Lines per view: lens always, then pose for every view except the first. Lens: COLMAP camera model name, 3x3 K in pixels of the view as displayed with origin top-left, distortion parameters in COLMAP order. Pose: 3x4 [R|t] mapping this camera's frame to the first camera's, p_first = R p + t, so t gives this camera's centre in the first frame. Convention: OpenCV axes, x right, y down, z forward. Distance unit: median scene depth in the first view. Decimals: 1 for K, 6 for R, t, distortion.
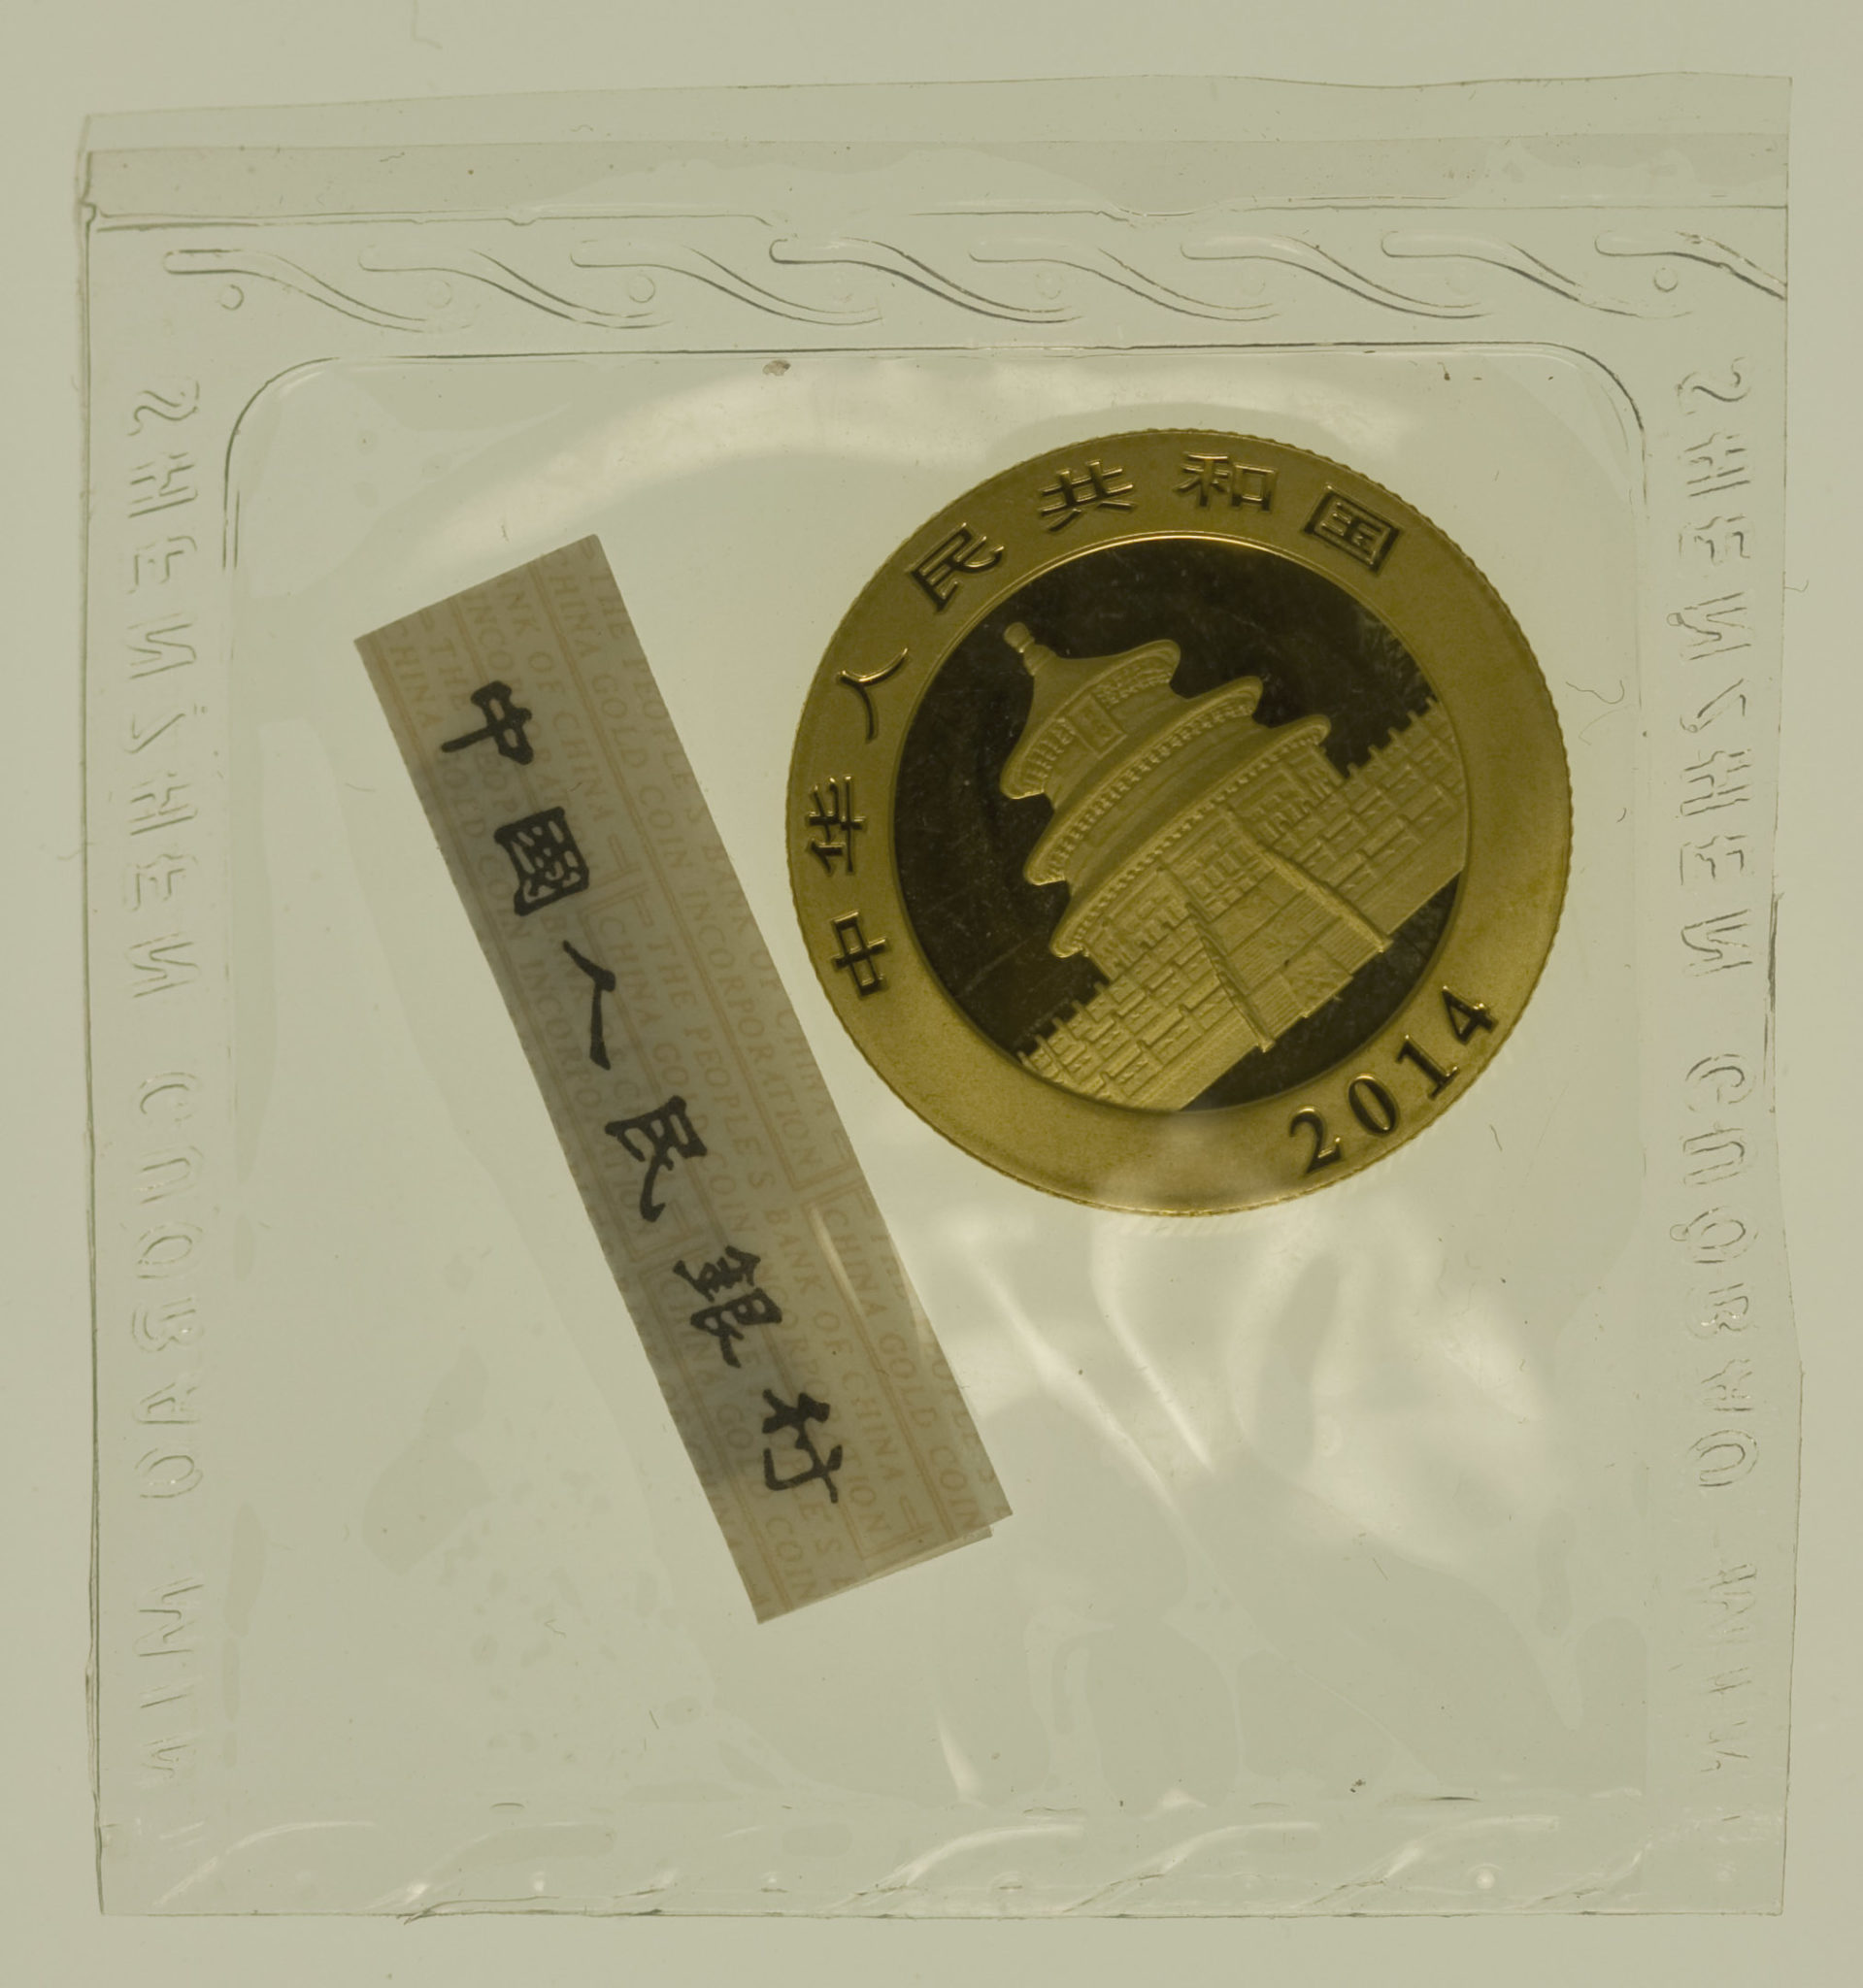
lens RADIAL K [[9536.3, 0, 931.5], [0, 9536.3, 994.0], [0, 0, 1]] dist [-0.544277, 0.000000]
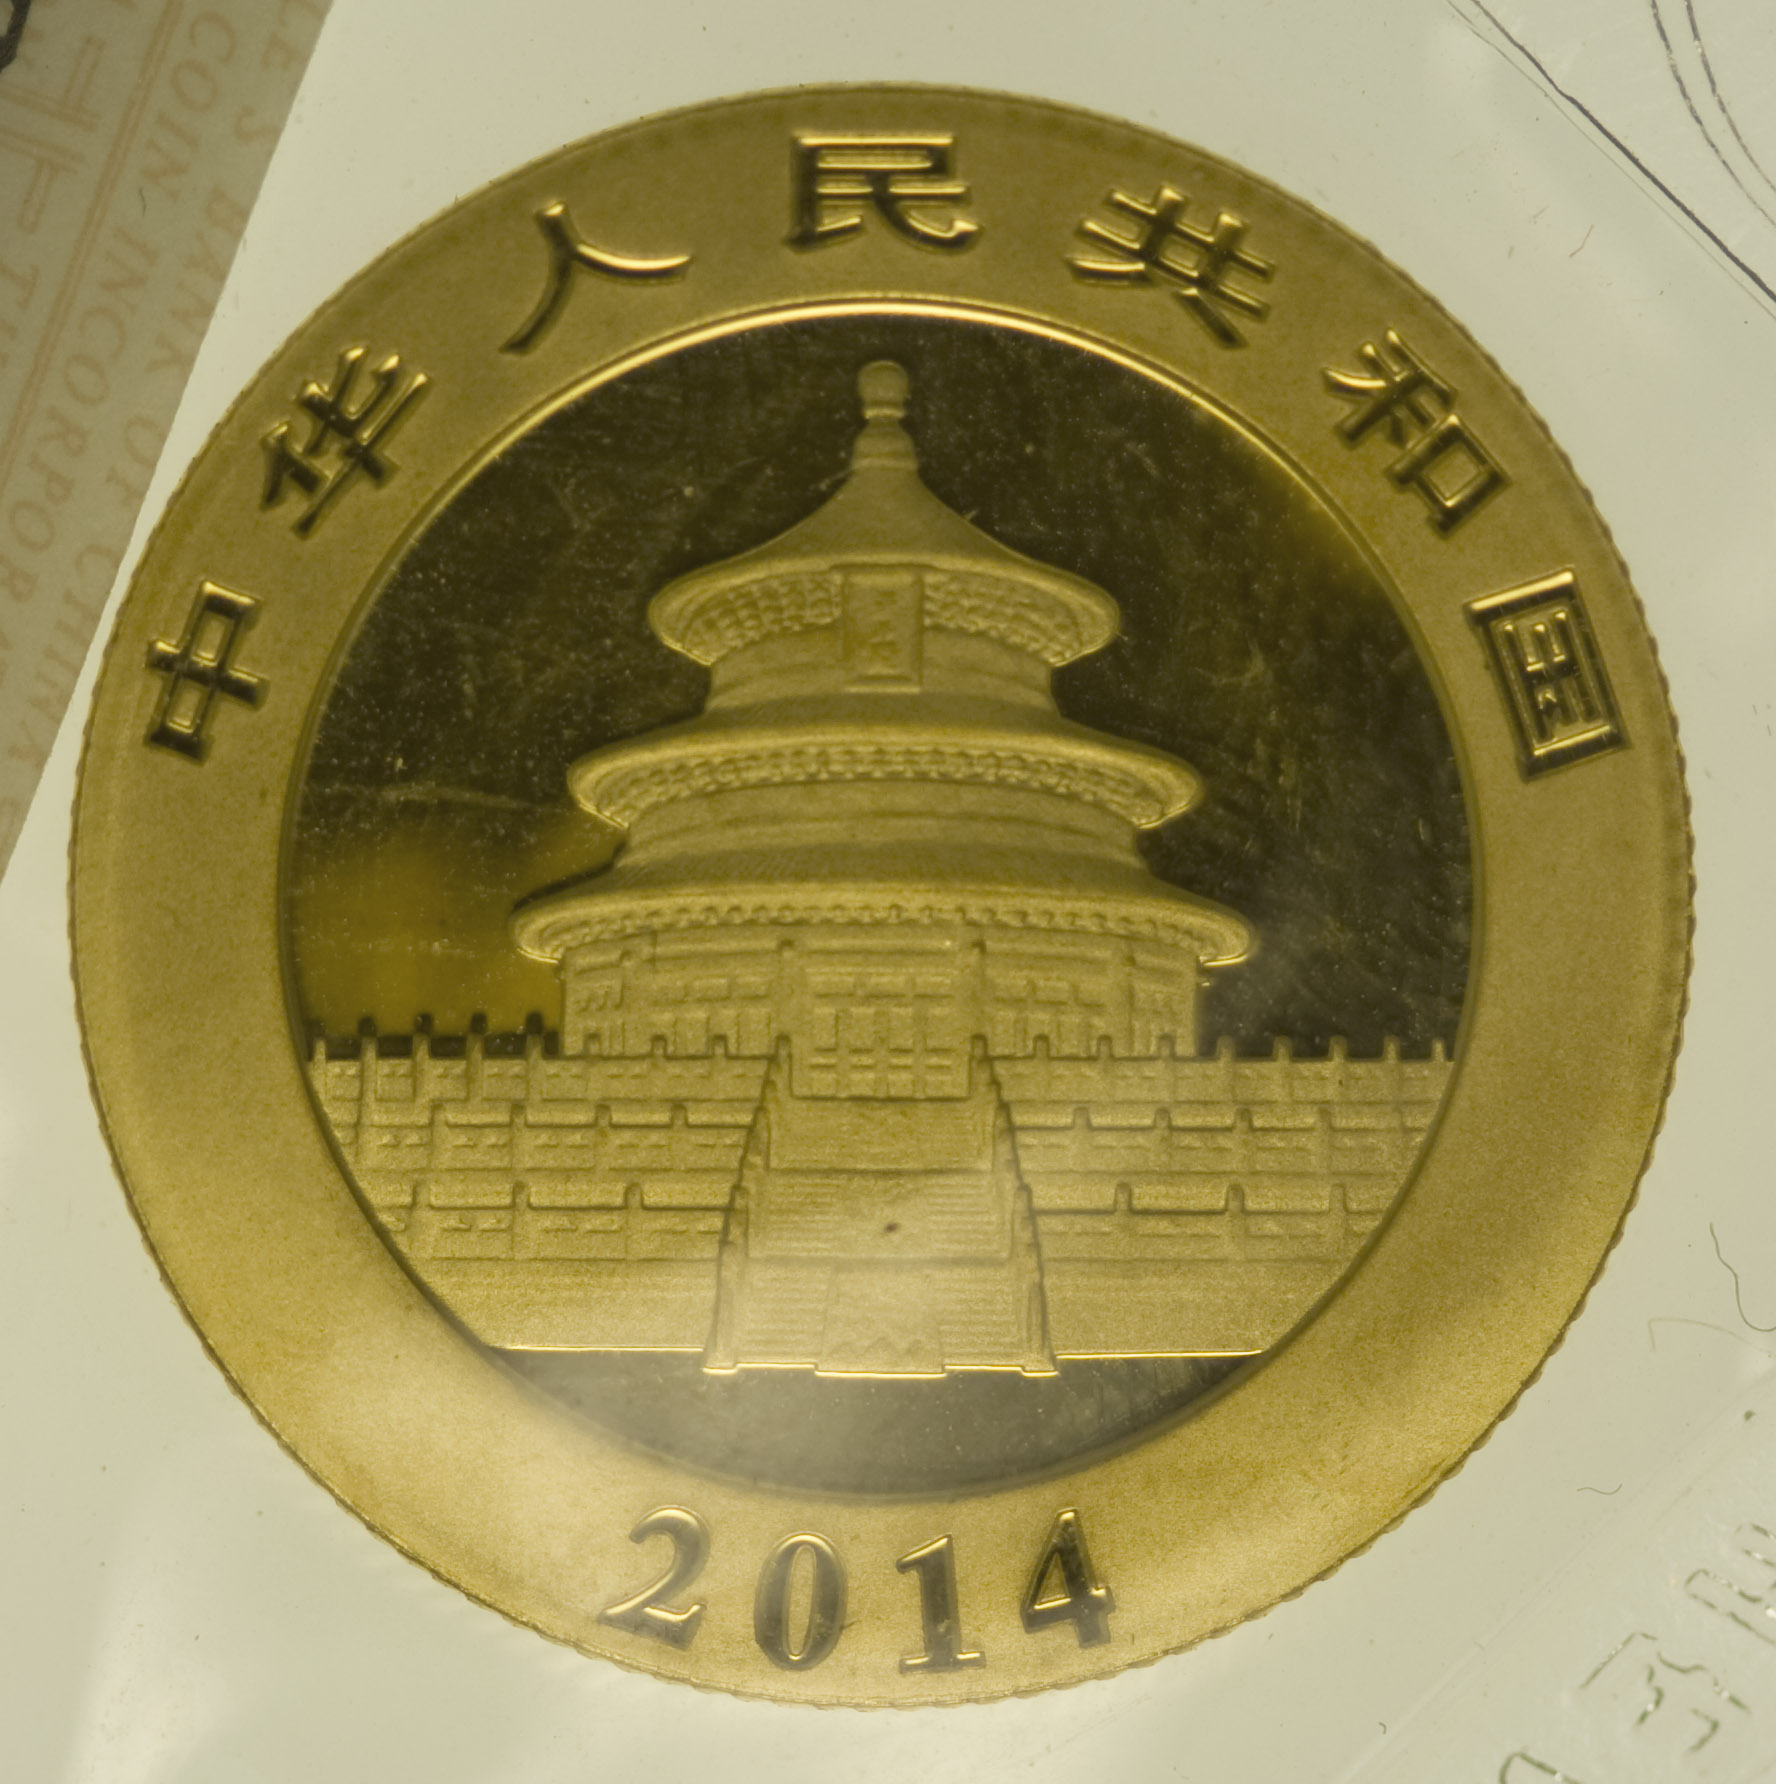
lens RADIAL K [[11218.3, 0, 889.5], [0, 11218.3, 902.2], [0, 0, 1]] dist [-1.073576, 0.000000]
pose [[0.753826, 0.654064, 0.062820, -0.009331], [-0.653027, 0.756346, -0.038680, 0.003897], [-0.072813, -0.011865, 0.997275, 0.433115]]
